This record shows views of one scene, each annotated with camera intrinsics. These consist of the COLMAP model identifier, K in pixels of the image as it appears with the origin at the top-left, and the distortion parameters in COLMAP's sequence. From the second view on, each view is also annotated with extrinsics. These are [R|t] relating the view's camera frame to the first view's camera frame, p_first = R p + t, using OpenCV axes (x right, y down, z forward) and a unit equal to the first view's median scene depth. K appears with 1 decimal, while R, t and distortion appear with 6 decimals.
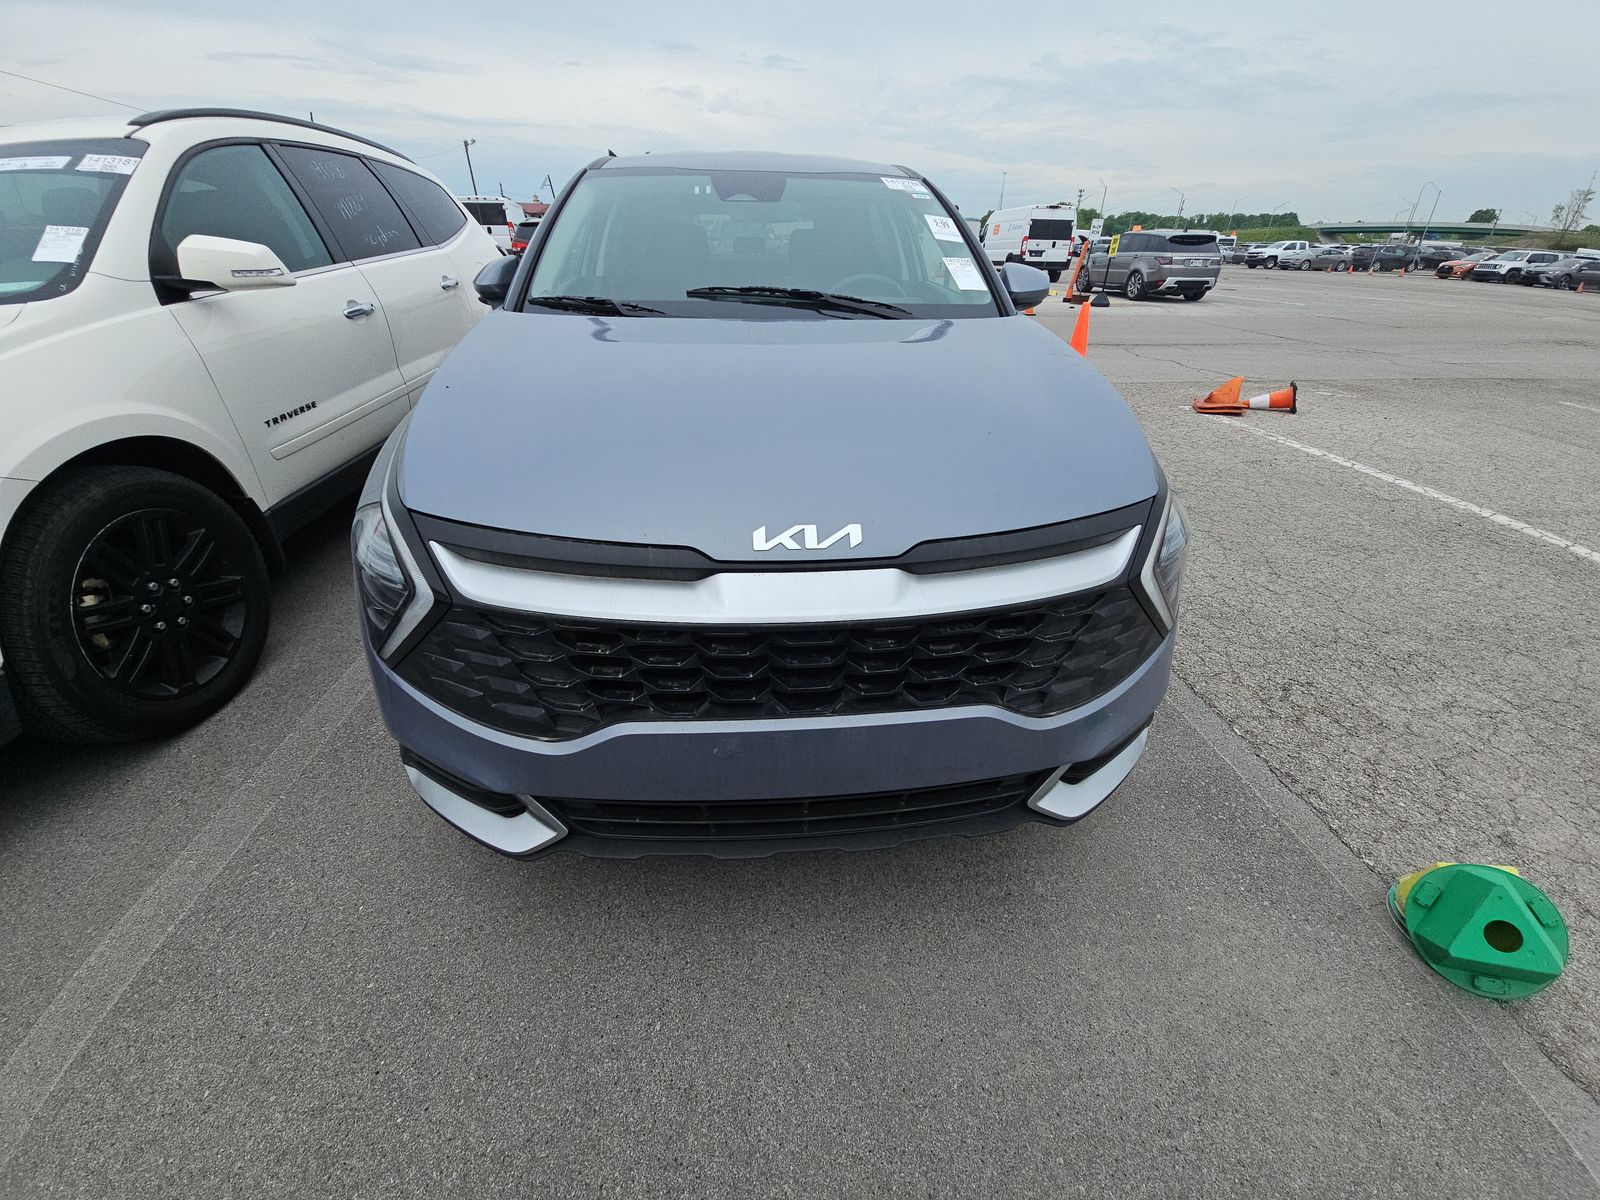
lens RADIAL K [[641.4, 0, 799.3], [0, 641.4, 609.3], [0, 0, 1]] dist [0.024748, -0.014379]
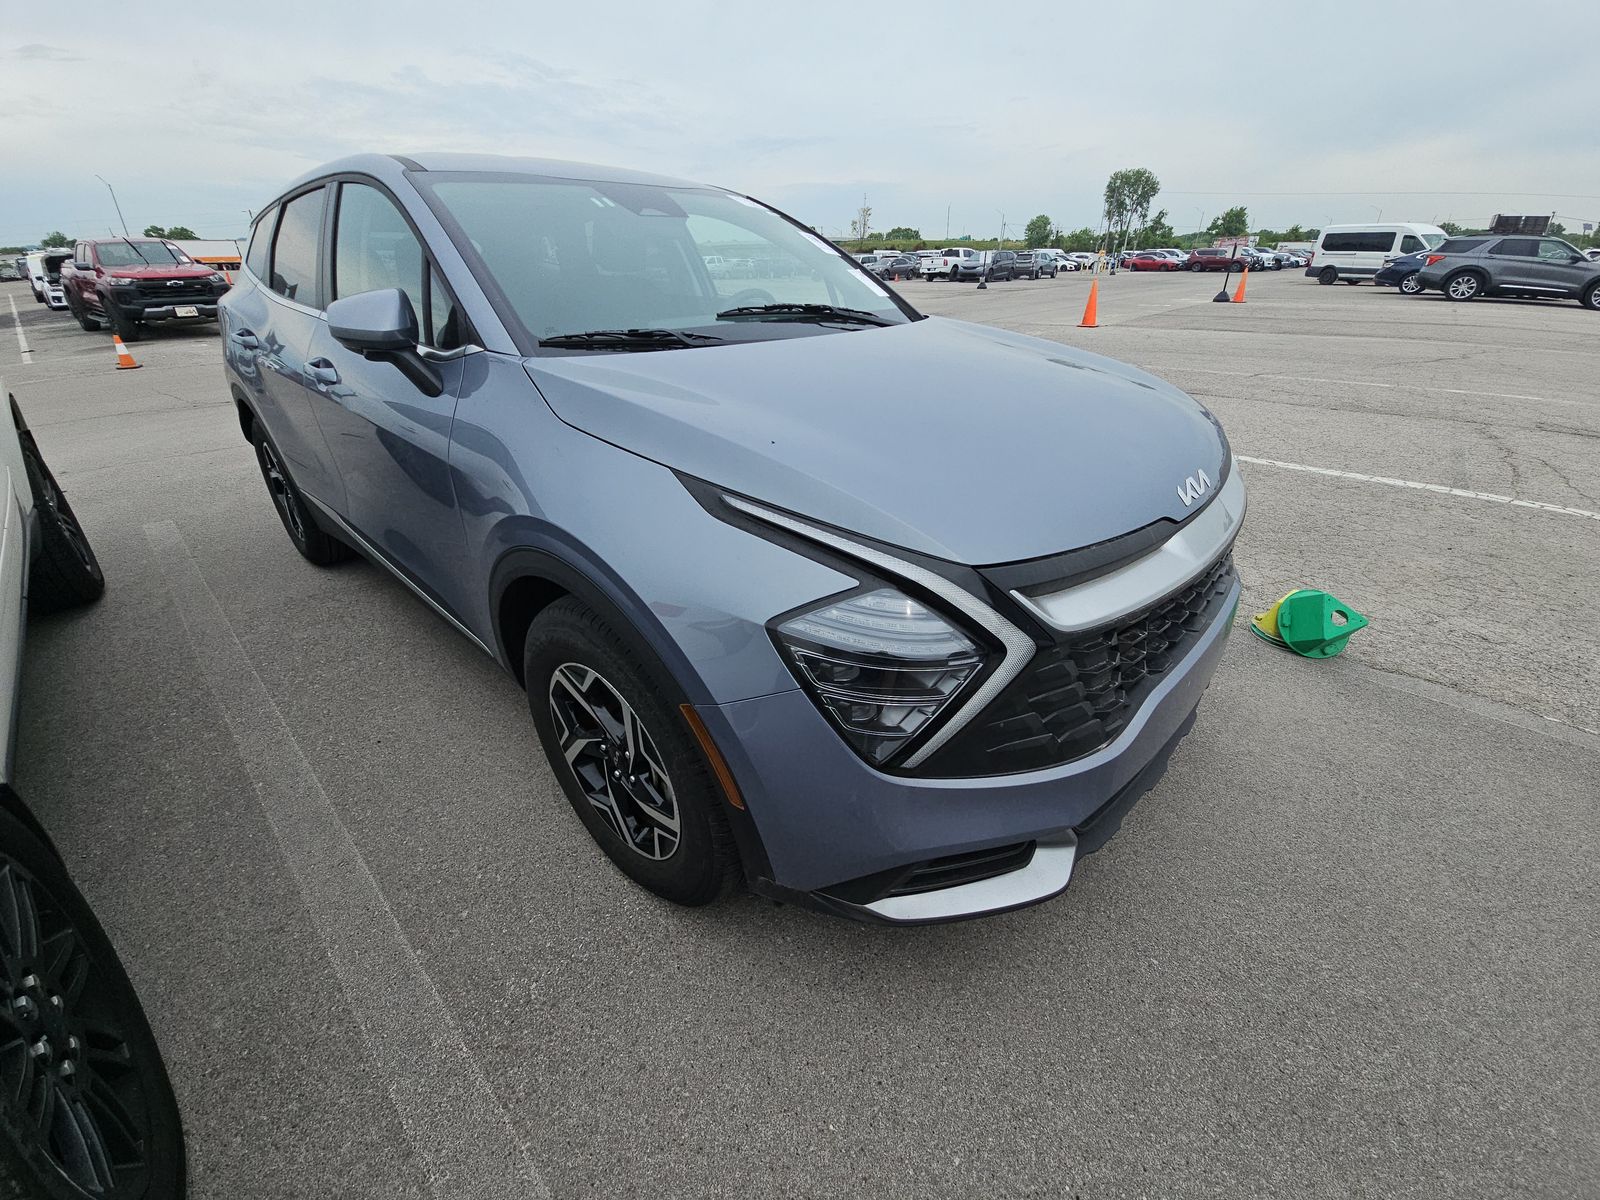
lens RADIAL K [[641.4, 0, 799.3], [0, 641.4, 609.3], [0, 0, 1]] dist [0.024748, -0.014379]
pose [[0.742080, -0.336011, 0.580011, -0.756880], [0.348251, 0.932604, 0.094713, -0.154624], [-0.572746, 0.131705, 0.809084, 0.260687]]
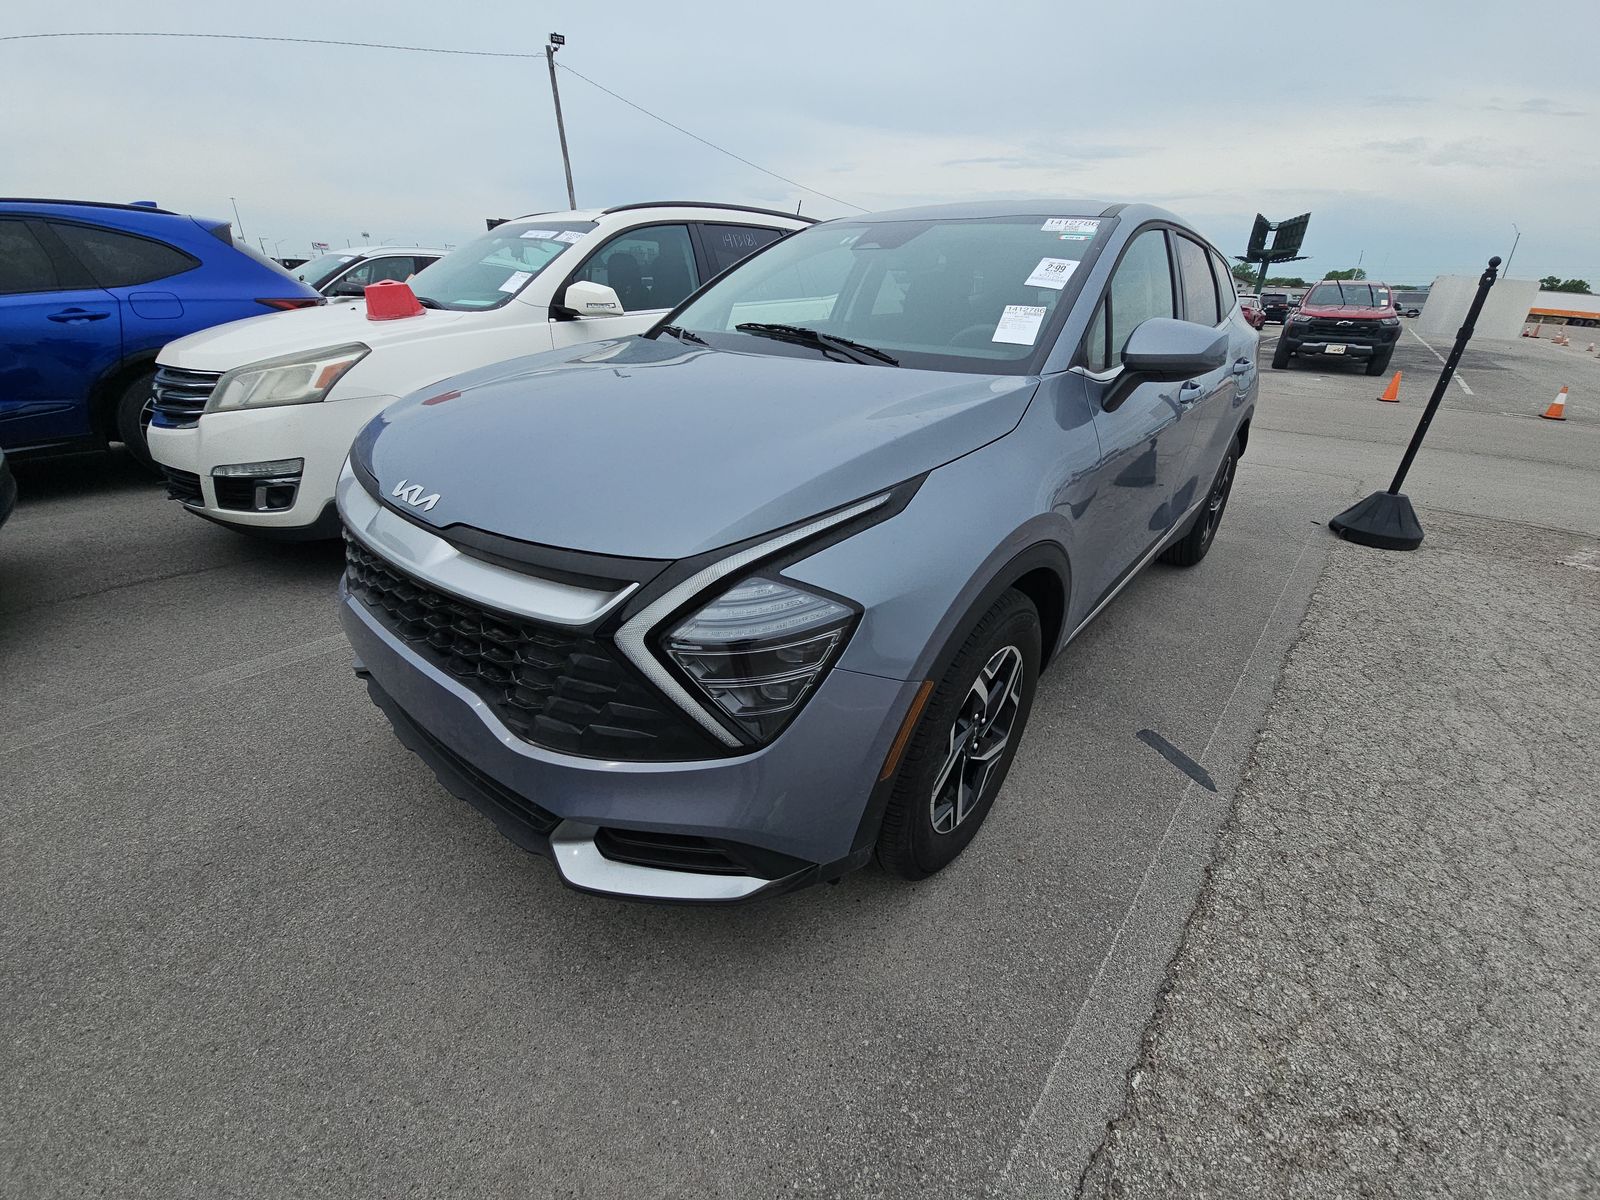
lens RADIAL K [[638.5, 0, 801.3], [0, 638.5, 609.0], [0, 0, 1]] dist [0.030623, -0.019390]
pose [[0.696688, 0.324715, -0.639676, 0.788238], [-0.374126, 0.925288, 0.062228, -0.148755], [0.612091, 0.195966, 0.766121, 0.309028]]
